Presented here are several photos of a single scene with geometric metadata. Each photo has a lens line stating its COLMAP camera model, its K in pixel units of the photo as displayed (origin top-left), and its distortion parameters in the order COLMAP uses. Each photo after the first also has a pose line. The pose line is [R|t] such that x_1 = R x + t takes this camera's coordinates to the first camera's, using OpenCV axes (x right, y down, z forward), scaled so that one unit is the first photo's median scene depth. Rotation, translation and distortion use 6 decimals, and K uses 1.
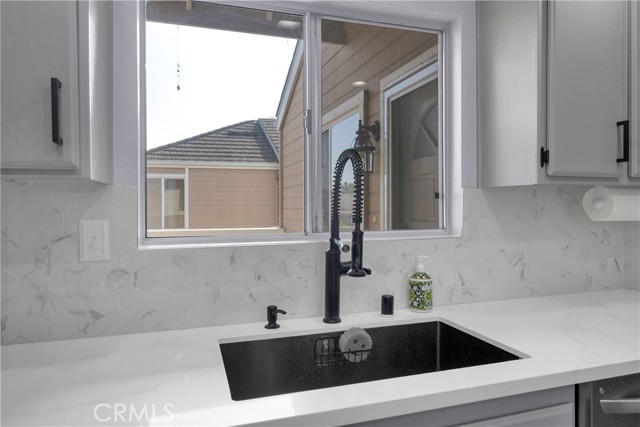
lens RADIAL K [[424.4, 0, 320.0], [0, 424.4, 213.5], [0, 0, 1]] dist [0.002283, 0.000477]
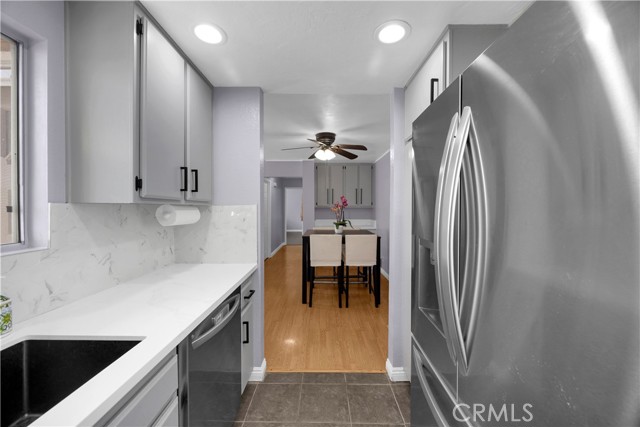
lens RADIAL K [[243.1, 0, 320.0], [0, 243.1, 213.5], [0, 0, 1]] dist [-0.000220, 0.000210]
pose [[0.313532, -0.012295, 0.949498, -0.031178], [0.011626, 0.999891, 0.009109, -0.031099], [-0.949507, 0.008183, 0.313641, 0.163937]]
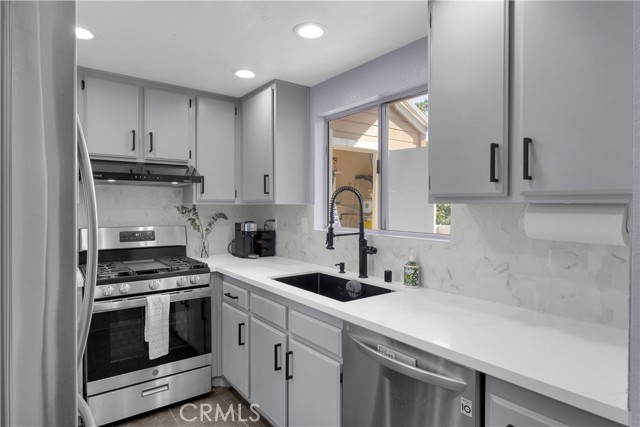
lens RADIAL K [[363.5, 0, 320.0], [0, 363.5, 213.5], [0, 0, 1]] dist [-0.003132, -0.000840]
pose [[0.329997, 0.025461, -0.943639, 1.274764], [-0.023044, 0.999556, 0.018911, -0.043969], [0.943701, 0.015505, 0.330437, 0.258862]]
